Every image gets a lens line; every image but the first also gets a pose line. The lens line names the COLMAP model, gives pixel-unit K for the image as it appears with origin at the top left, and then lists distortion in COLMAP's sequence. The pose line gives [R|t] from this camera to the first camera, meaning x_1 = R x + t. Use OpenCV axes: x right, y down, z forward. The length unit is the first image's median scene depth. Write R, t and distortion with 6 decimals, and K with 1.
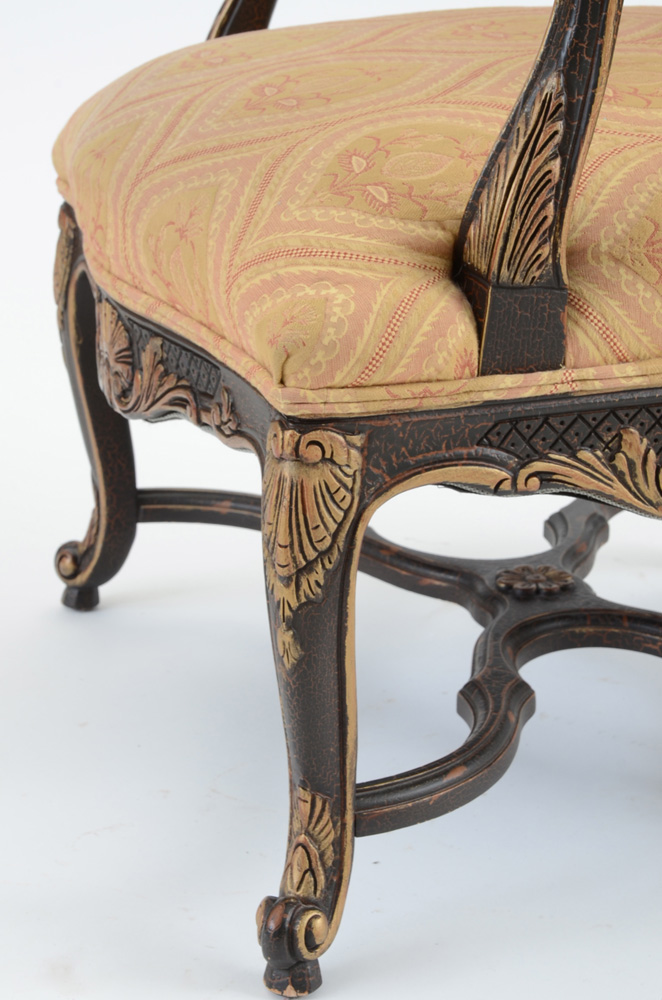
lens RADIAL K [[2282.5, 0, 331.0], [0, 2282.5, 500.0], [0, 0, 1]] dist [0.348814, 0.384664]
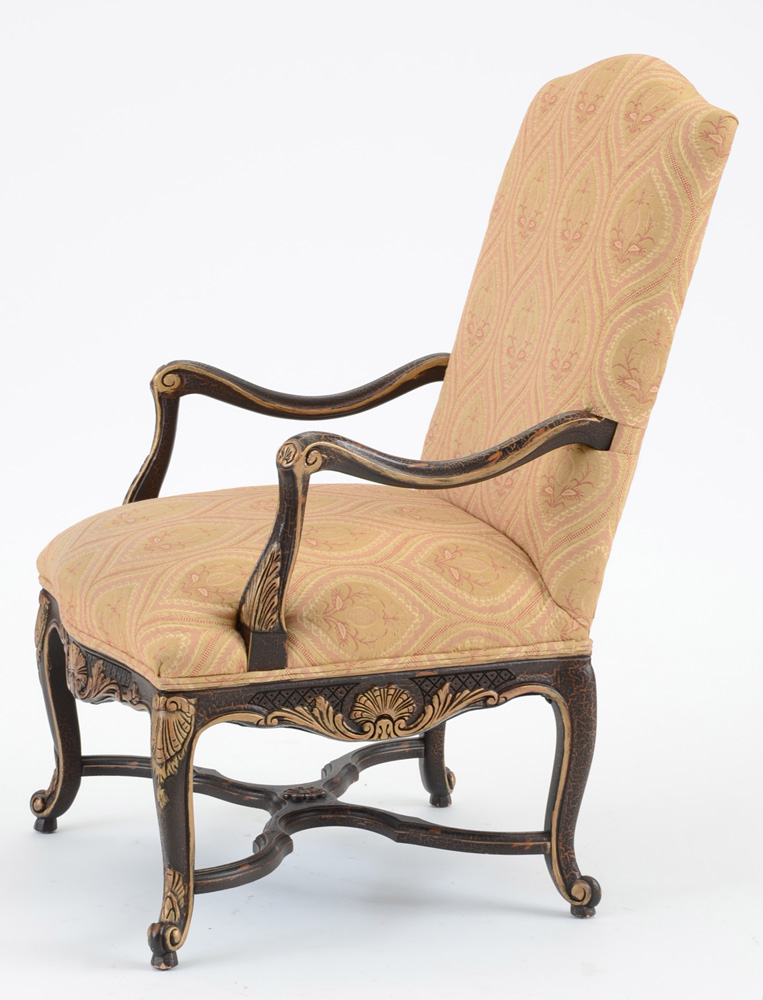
lens RADIAL K [[3653.7, 0, 381.6], [0, 3653.7, 448.8], [0, 0, 1]] dist [0.804815, 2.621351]
pose [[0.999751, -0.009673, 0.020102, 0.118577], [0.012461, 0.989566, -0.143543, 0.233390], [-0.018504, 0.143757, 0.989440, -2.449642]]
